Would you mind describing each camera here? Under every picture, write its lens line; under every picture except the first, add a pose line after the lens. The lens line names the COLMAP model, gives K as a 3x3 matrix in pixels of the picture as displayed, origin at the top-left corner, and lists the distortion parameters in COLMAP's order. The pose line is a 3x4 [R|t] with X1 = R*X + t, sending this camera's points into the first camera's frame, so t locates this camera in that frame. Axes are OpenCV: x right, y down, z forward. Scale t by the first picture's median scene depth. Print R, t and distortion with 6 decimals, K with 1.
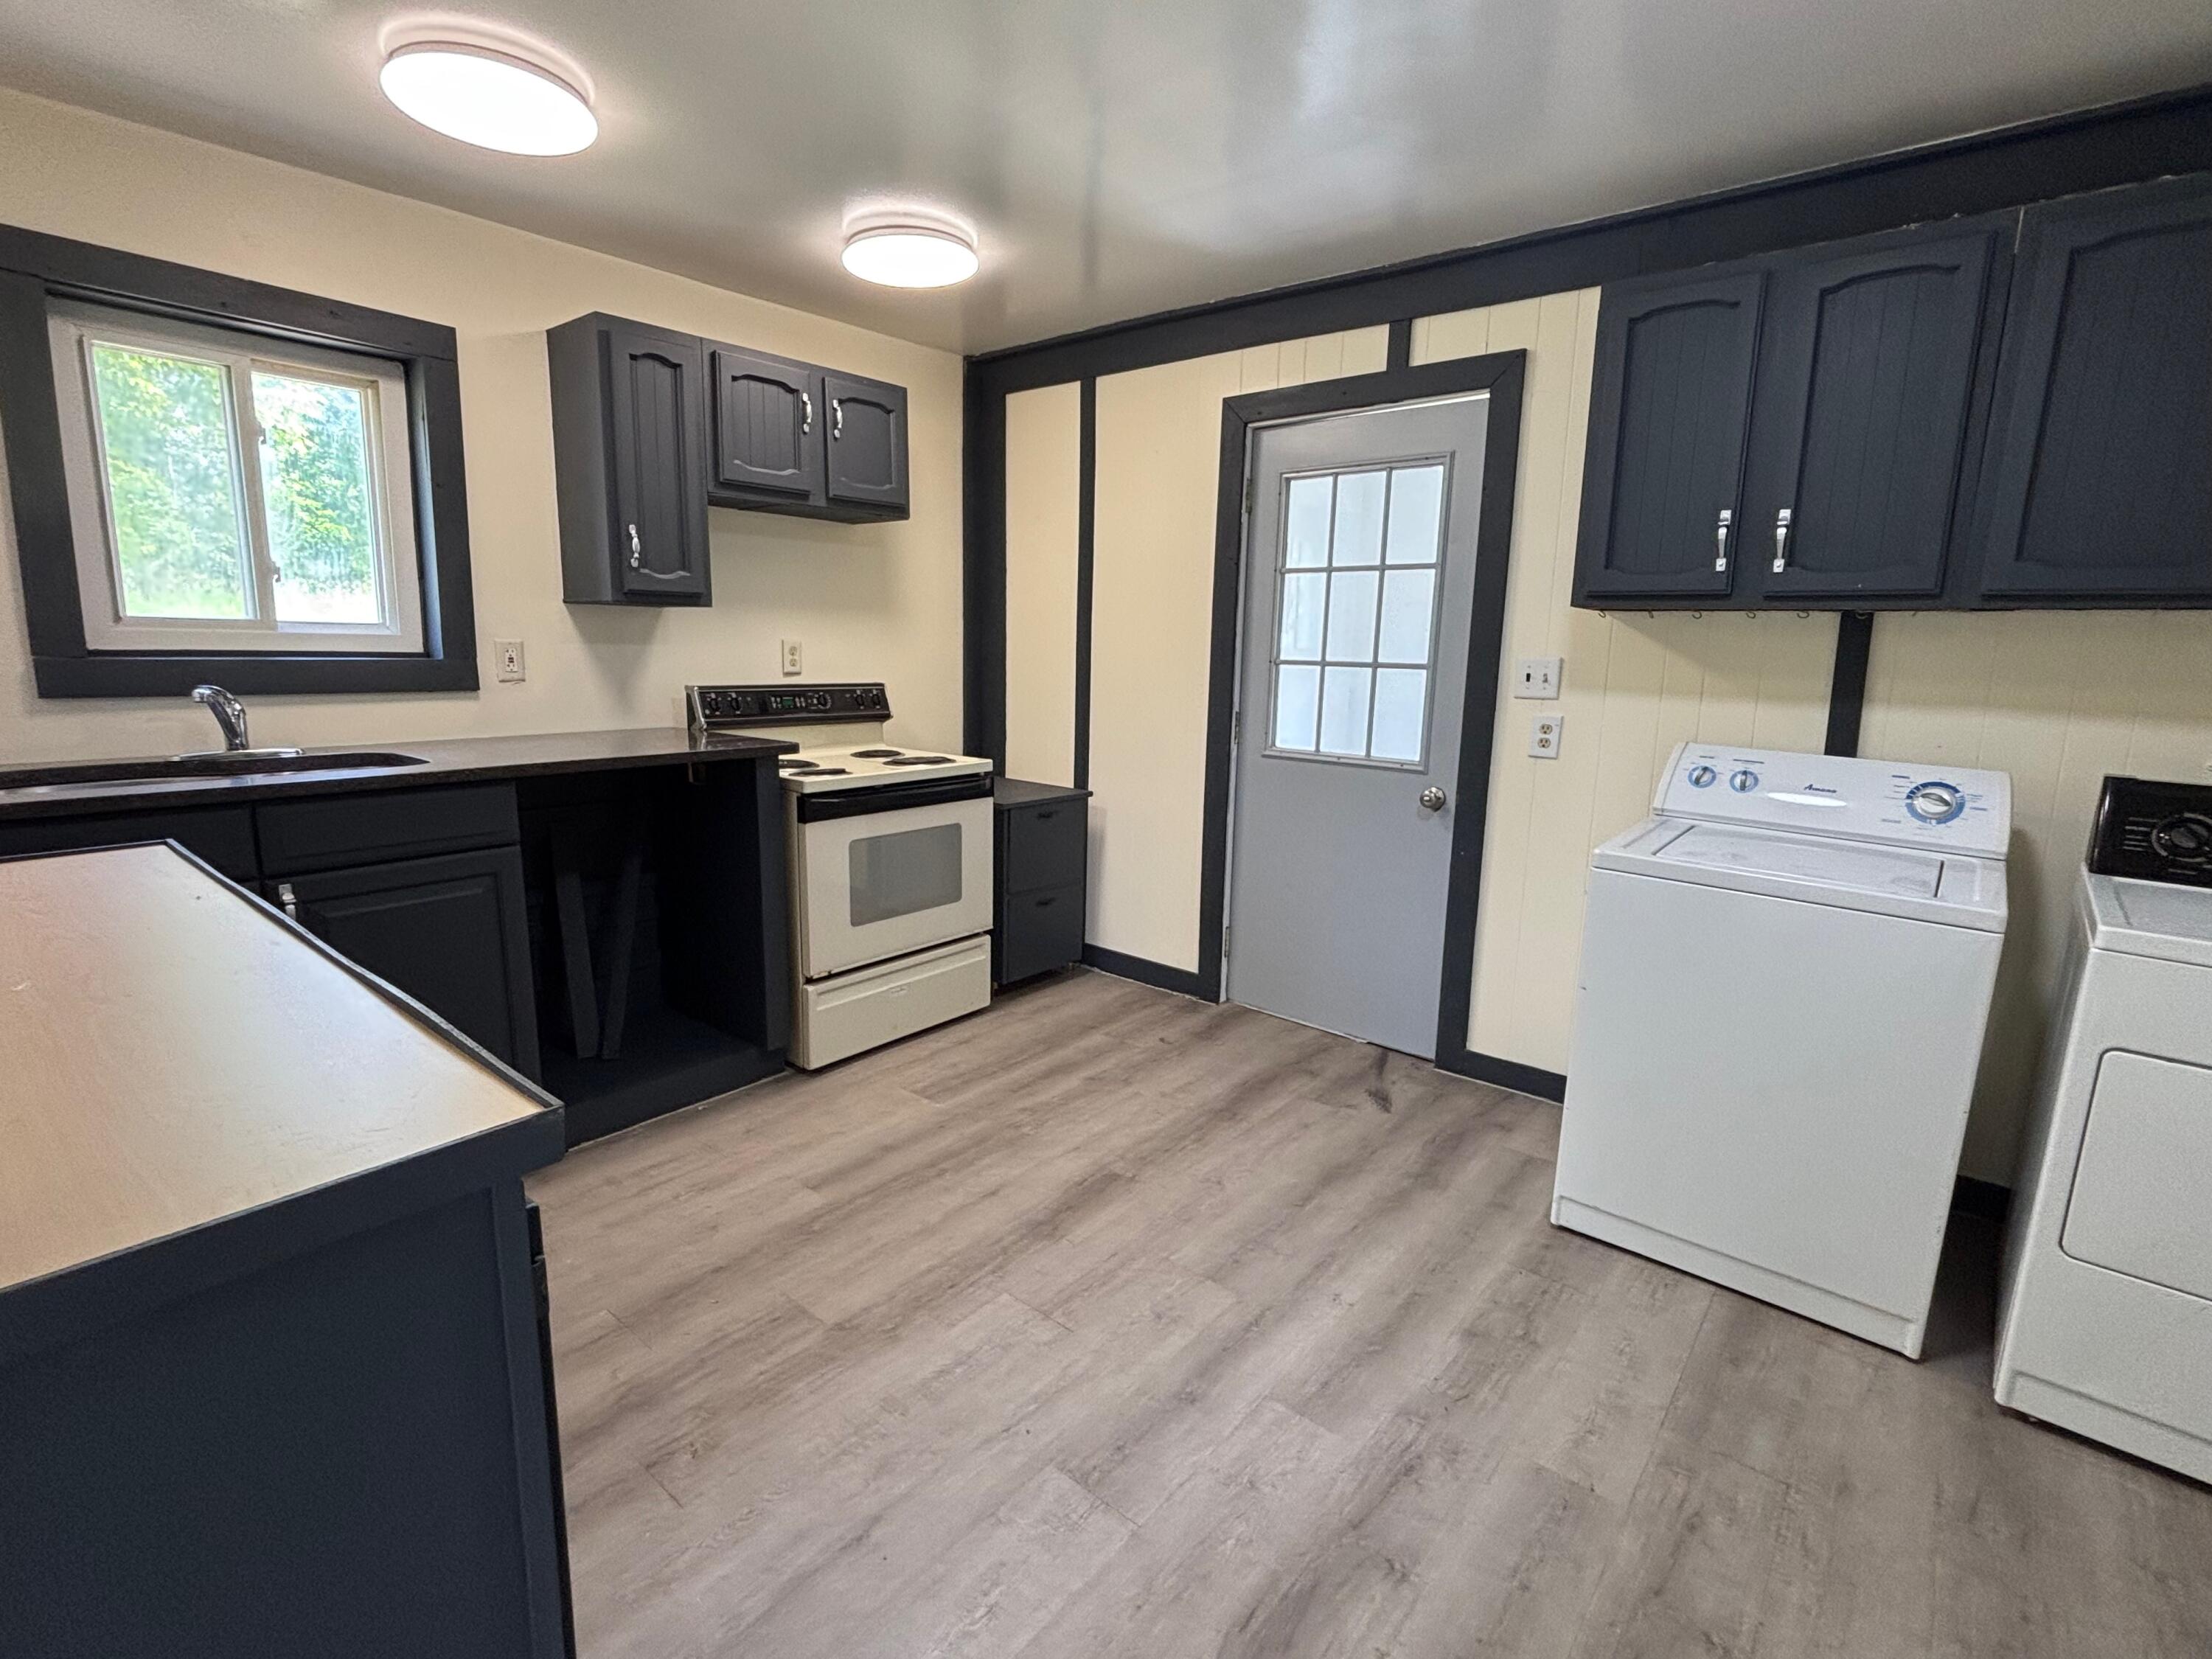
lens RADIAL K [[1022.6, 0, 1115.5], [0, 1022.6, 821.9], [0, 0, 1]] dist [0.004129, 0.001214]
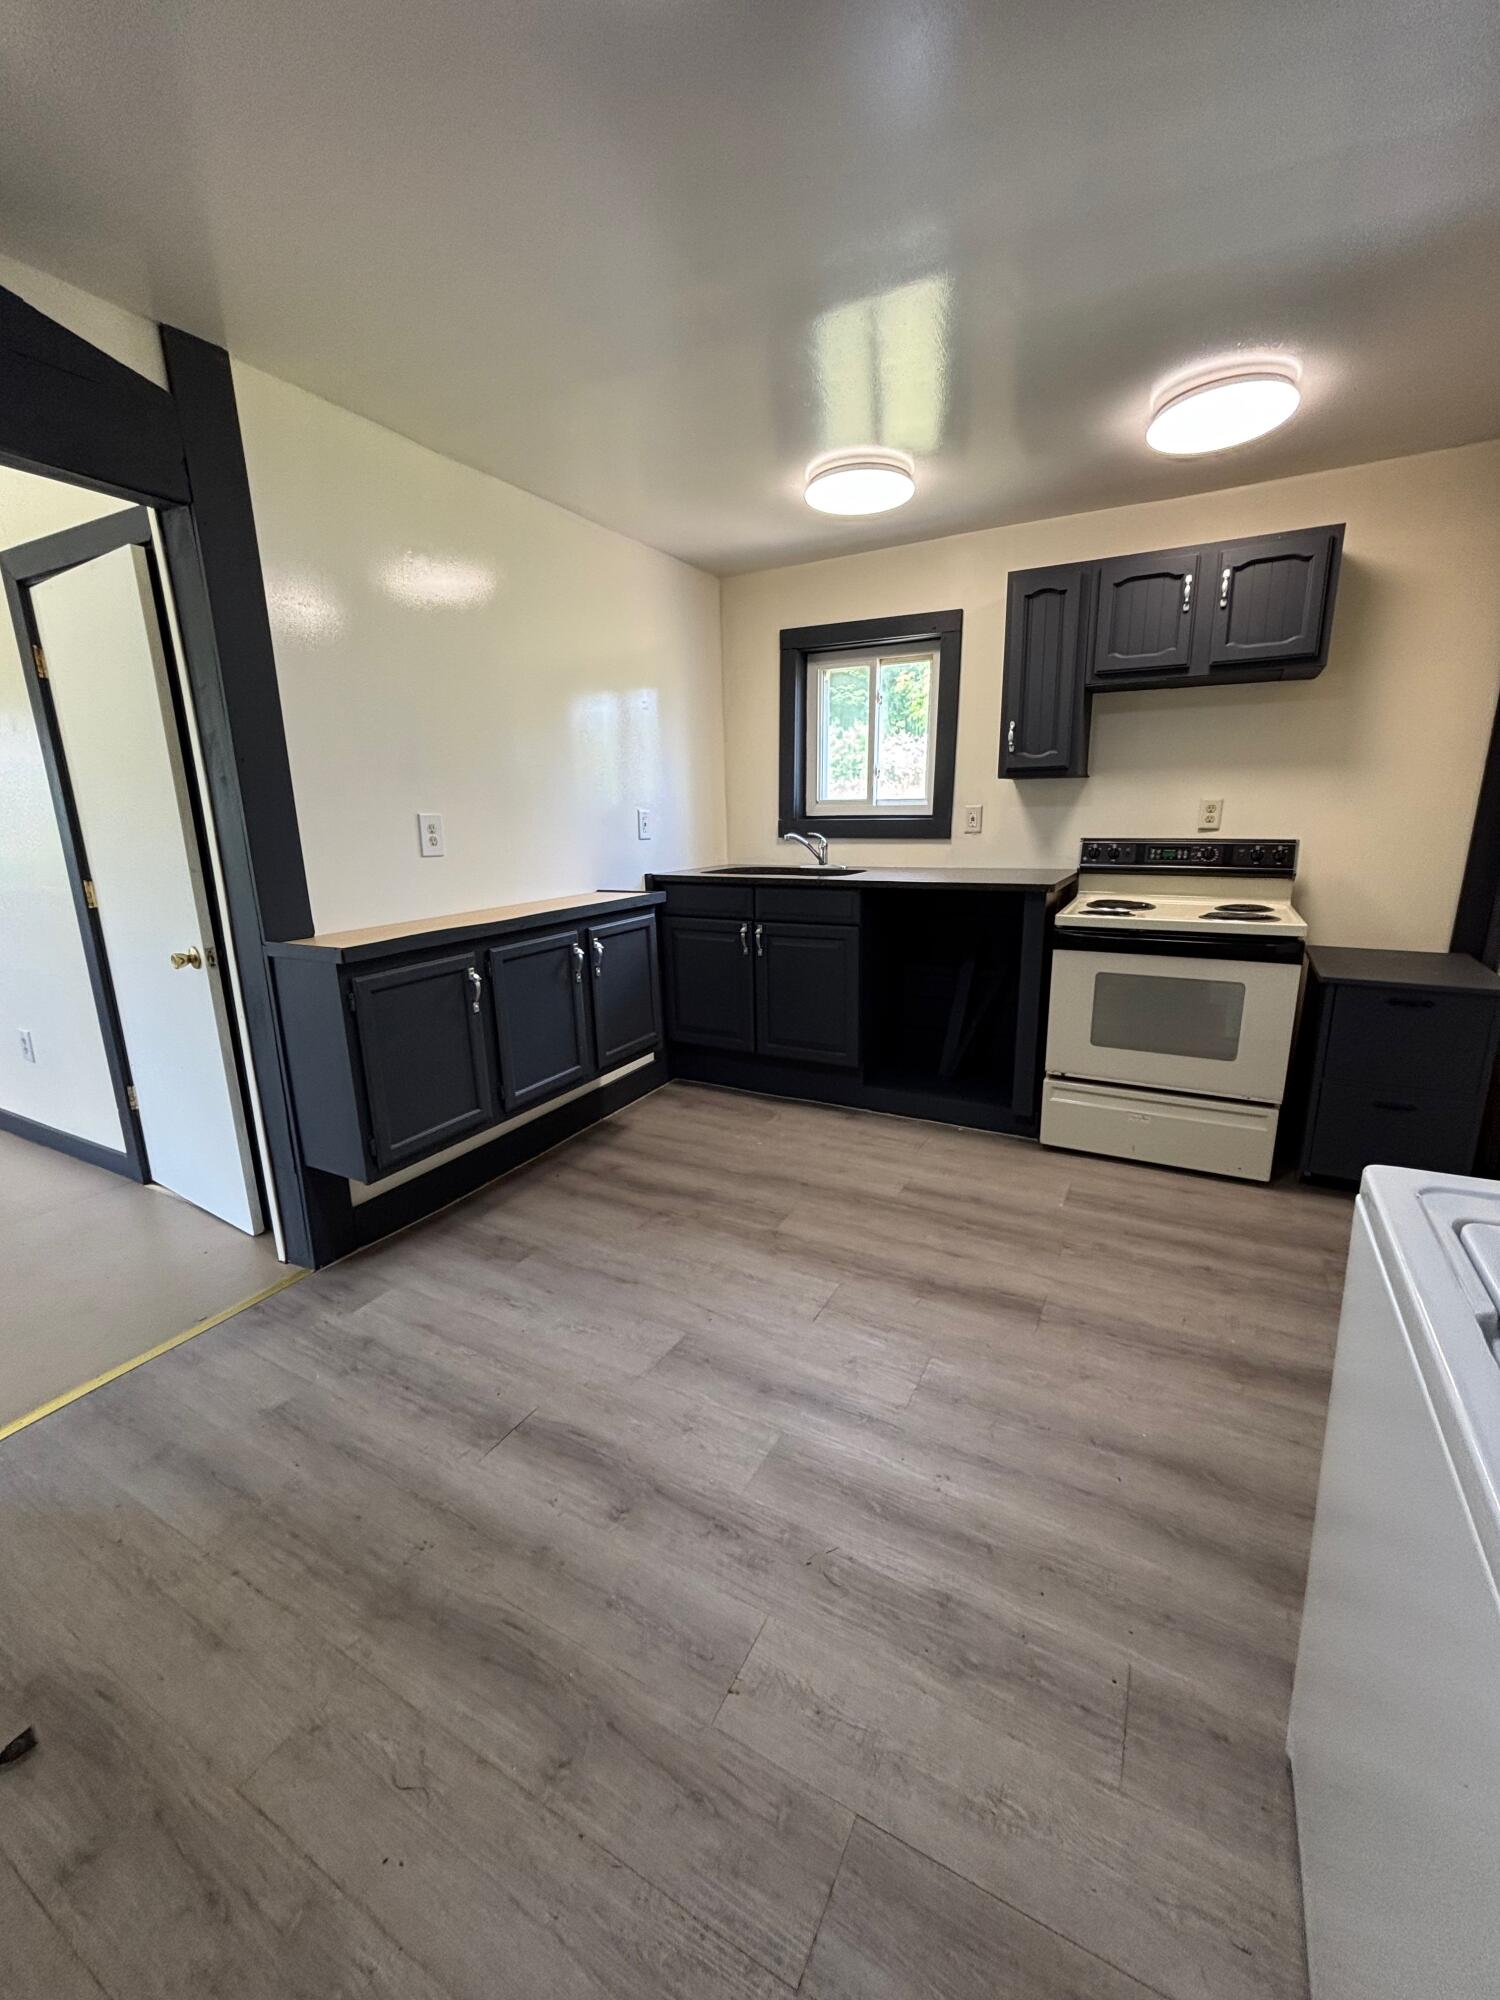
lens RADIAL K [[824.5, 0, 777.8], [0, 824.5, 996.9], [0, 0, 1]] dist [0.015885, -0.003268]
pose [[0.206858, 0.204964, -0.956661, 0.673906], [-0.155047, 0.972321, 0.174793, -0.073301], [0.966007, 0.112170, 0.232911, 0.492571]]
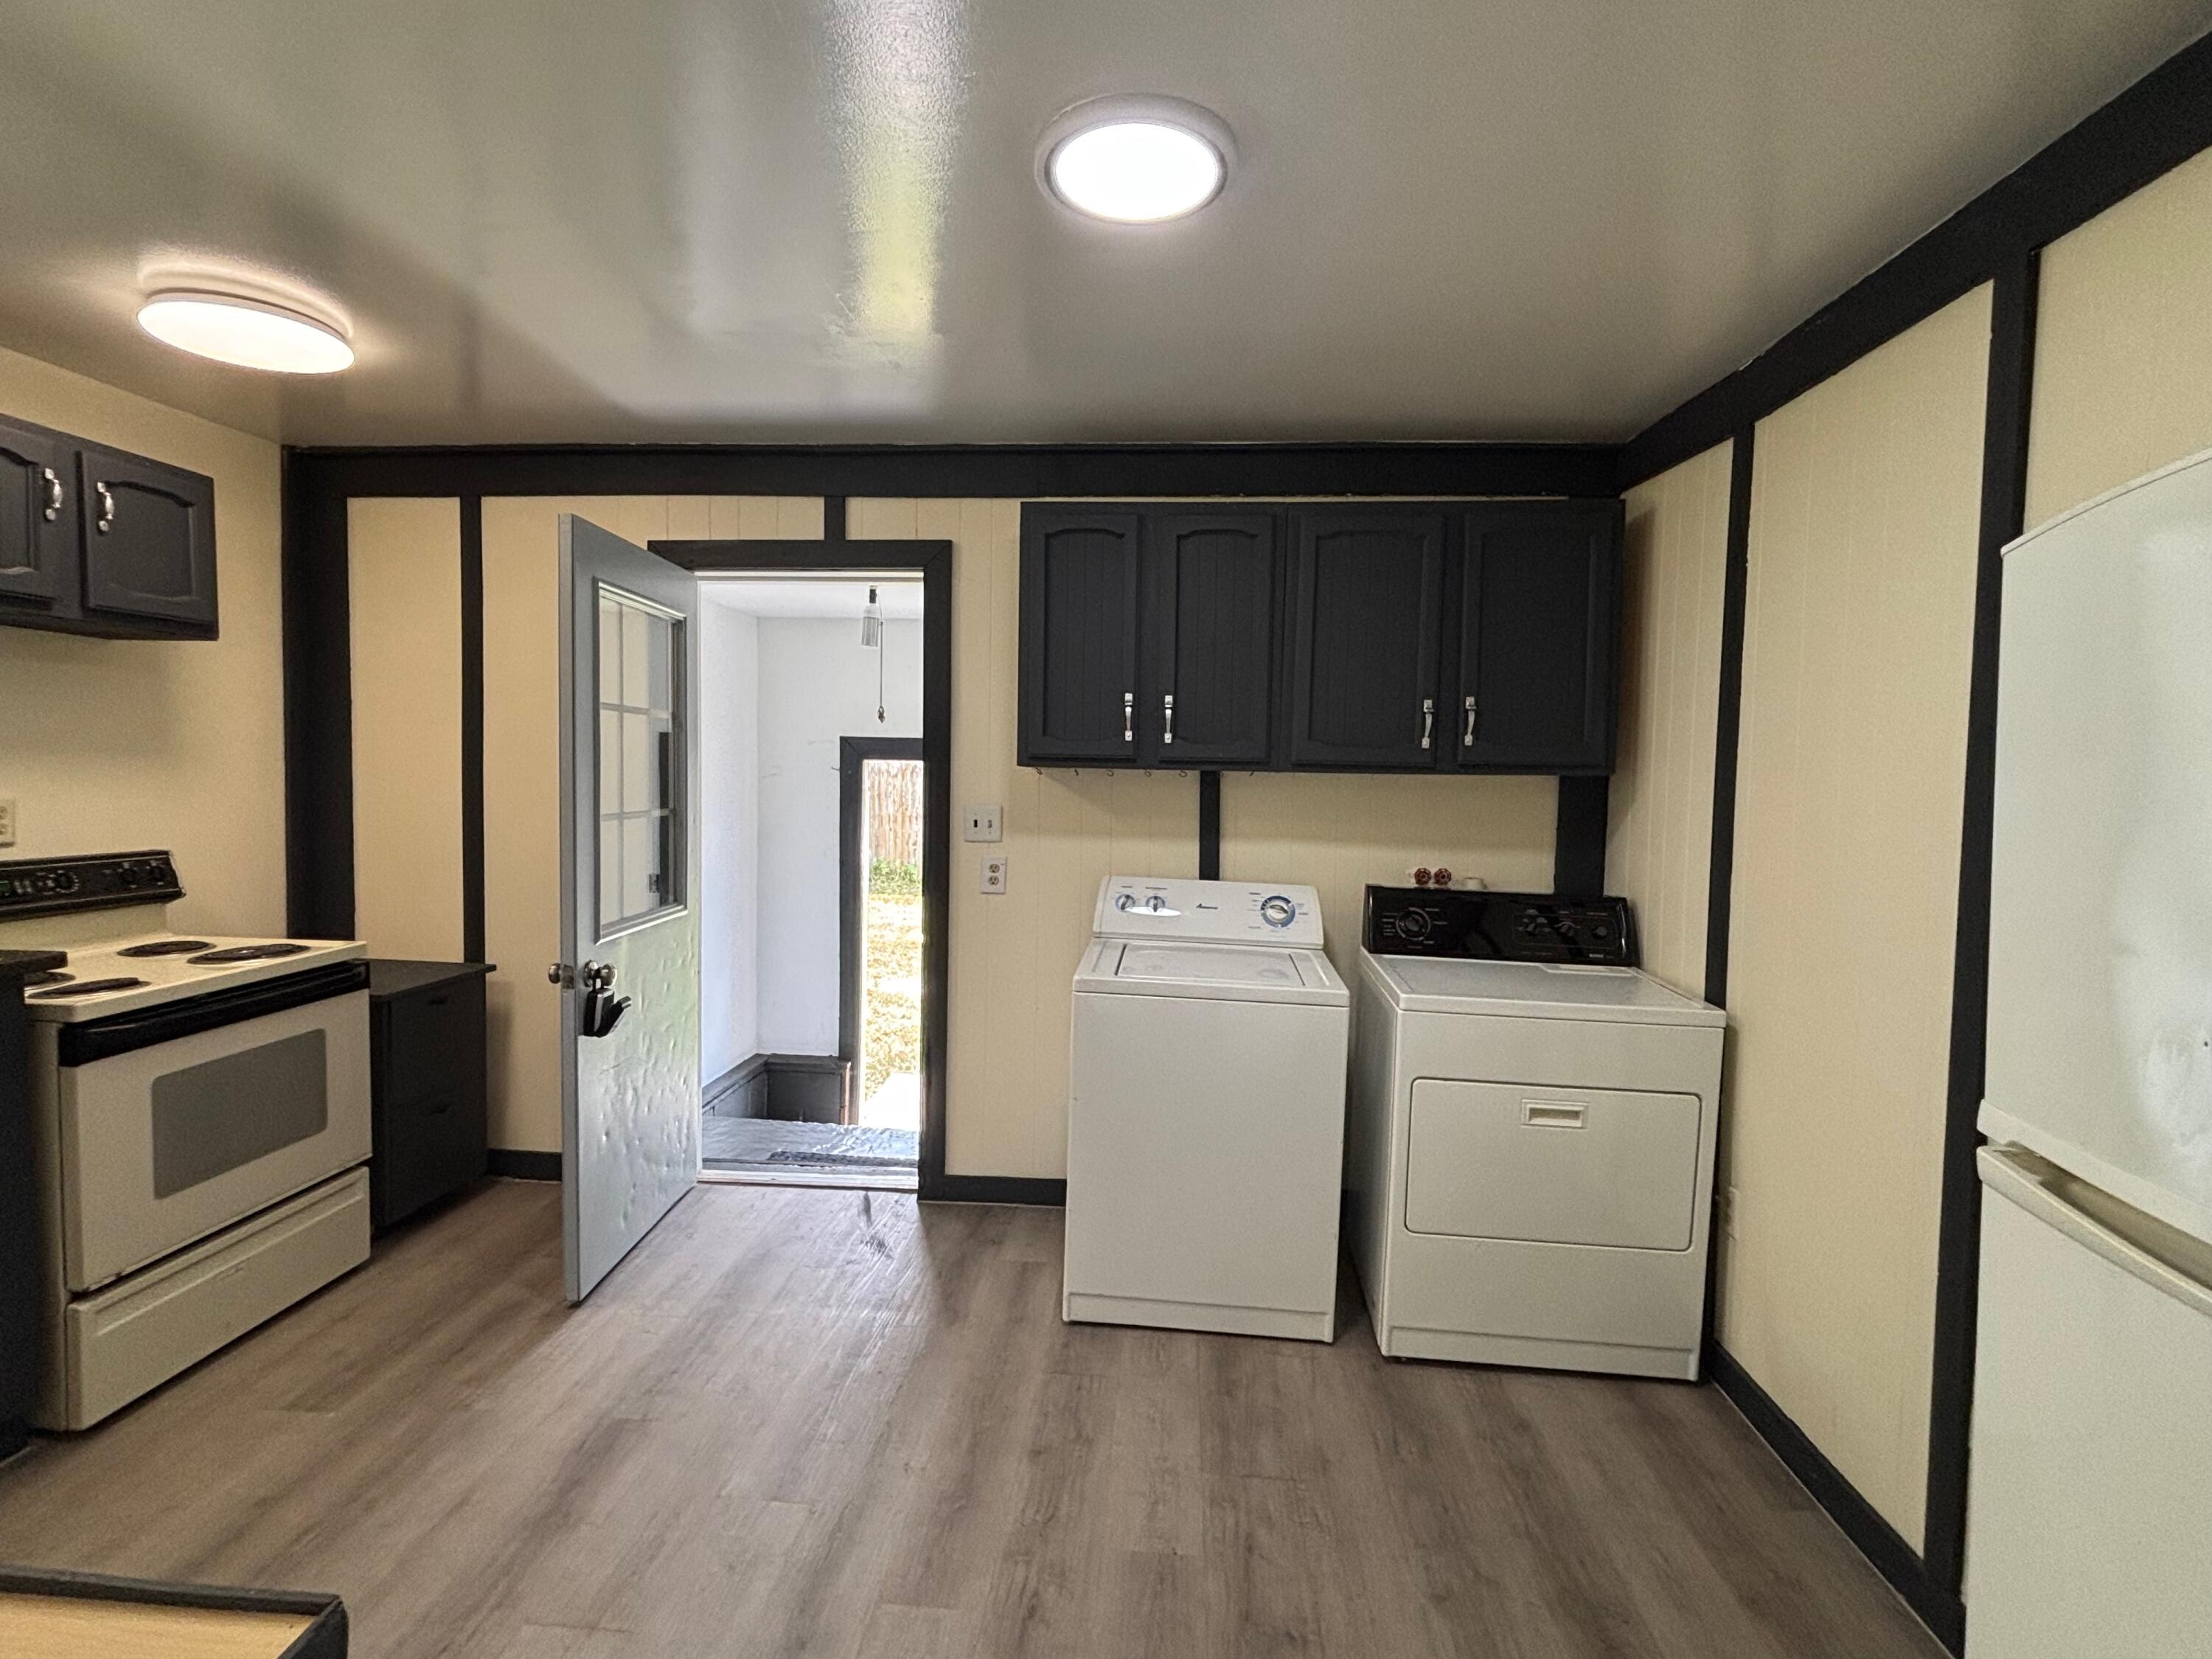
lens RADIAL K [[1022.6, 0, 1097.9], [0, 1022.6, 827.3], [0, 0, 1]] dist [0.004129, 0.001214]
pose [[0.821711, -0.035486, 0.568799, -0.137342], [0.099064, 0.991759, -0.081239, -0.037484], [-0.561229, 0.123102, 0.818455, 0.013927]]
